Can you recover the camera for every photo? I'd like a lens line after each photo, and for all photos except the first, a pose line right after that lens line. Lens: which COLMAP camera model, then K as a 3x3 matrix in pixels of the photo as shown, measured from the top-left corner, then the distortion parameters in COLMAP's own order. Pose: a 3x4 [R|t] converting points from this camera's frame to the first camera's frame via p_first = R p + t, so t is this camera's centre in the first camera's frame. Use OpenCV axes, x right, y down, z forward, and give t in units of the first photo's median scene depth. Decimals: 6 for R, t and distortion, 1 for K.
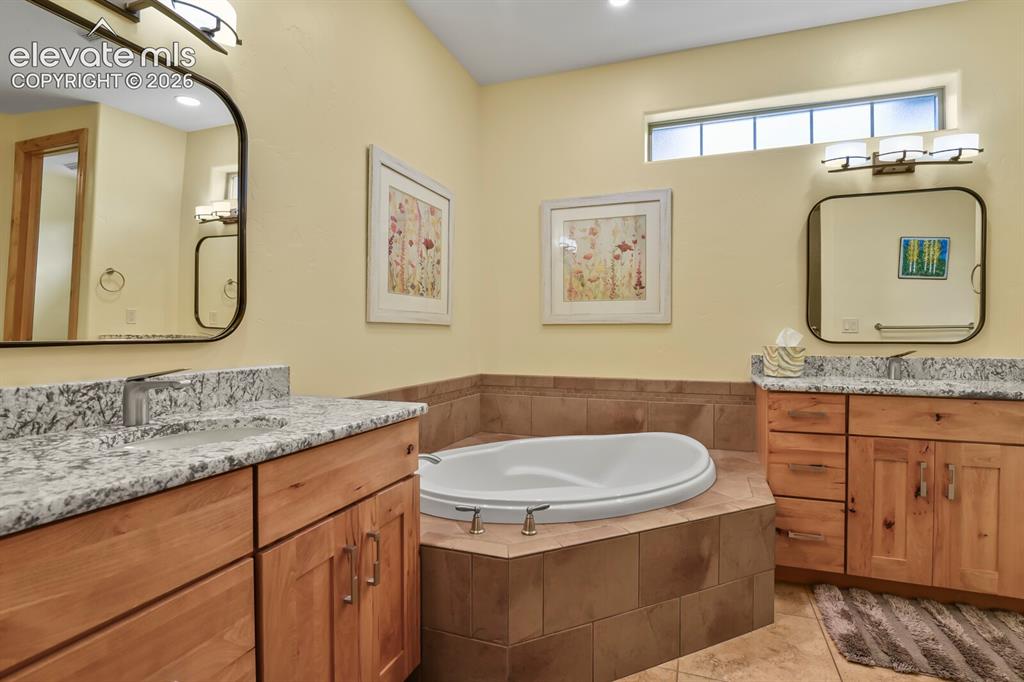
lens RADIAL K [[499.8, 0, 517.8], [0, 499.8, 337.2], [0, 0, 1]] dist [-0.008631, -0.005987]
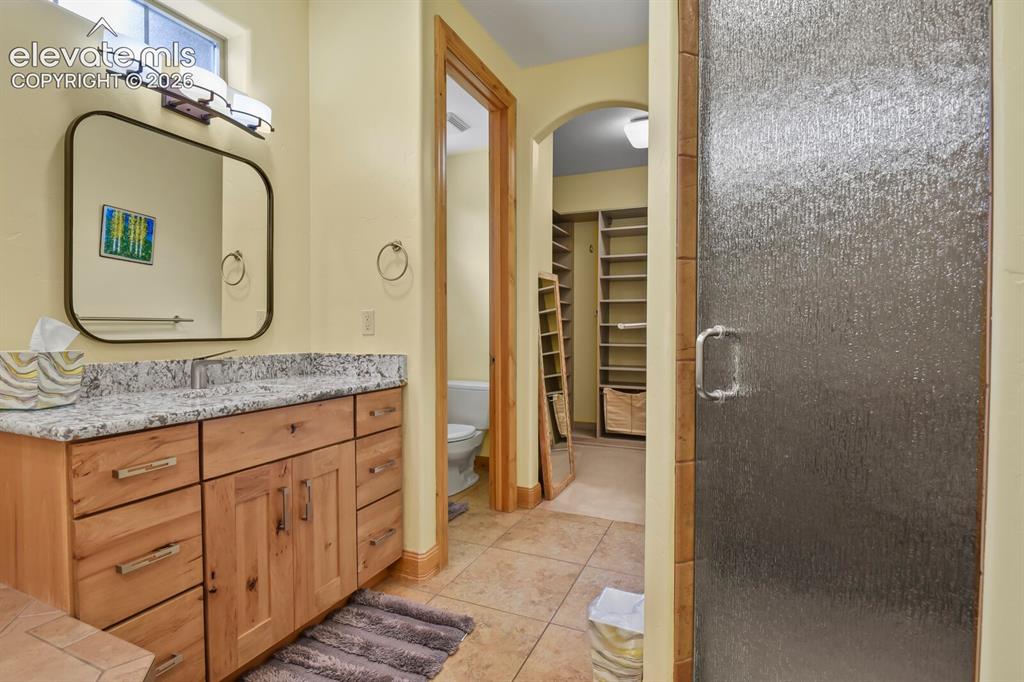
lens RADIAL K [[499.8, 0, 517.0], [0, 499.8, 336.9], [0, 0, 1]] dist [-0.008631, -0.005987]
pose [[0.035231, -0.017492, 0.999226, 0.017559], [0.002826, 0.999845, 0.017403, -0.005525], [-0.999375, 0.002211, 0.035275, 0.482428]]
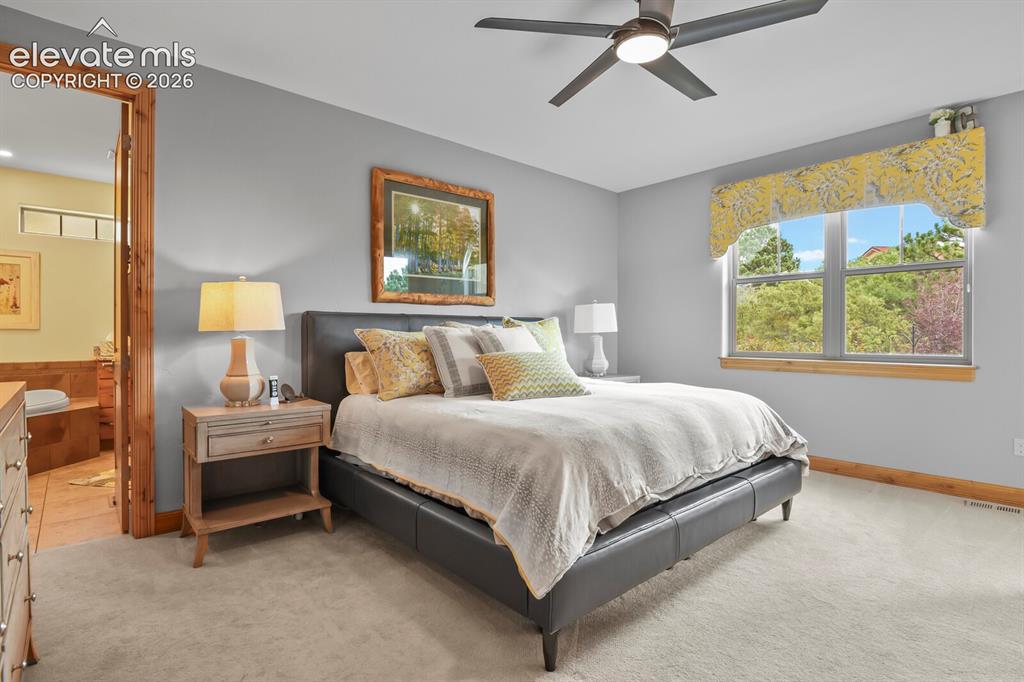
lens RADIAL K [[499.8, 0, 516.9], [0, 499.8, 333.8], [0, 0, 1]] dist [-0.008631, -0.005987]
pose [[0.467608, -0.012506, 0.883848, -0.470594], [-0.000669, 0.999895, 0.014502, -0.040488], [-0.883936, -0.007372, 0.467550, -1.377784]]
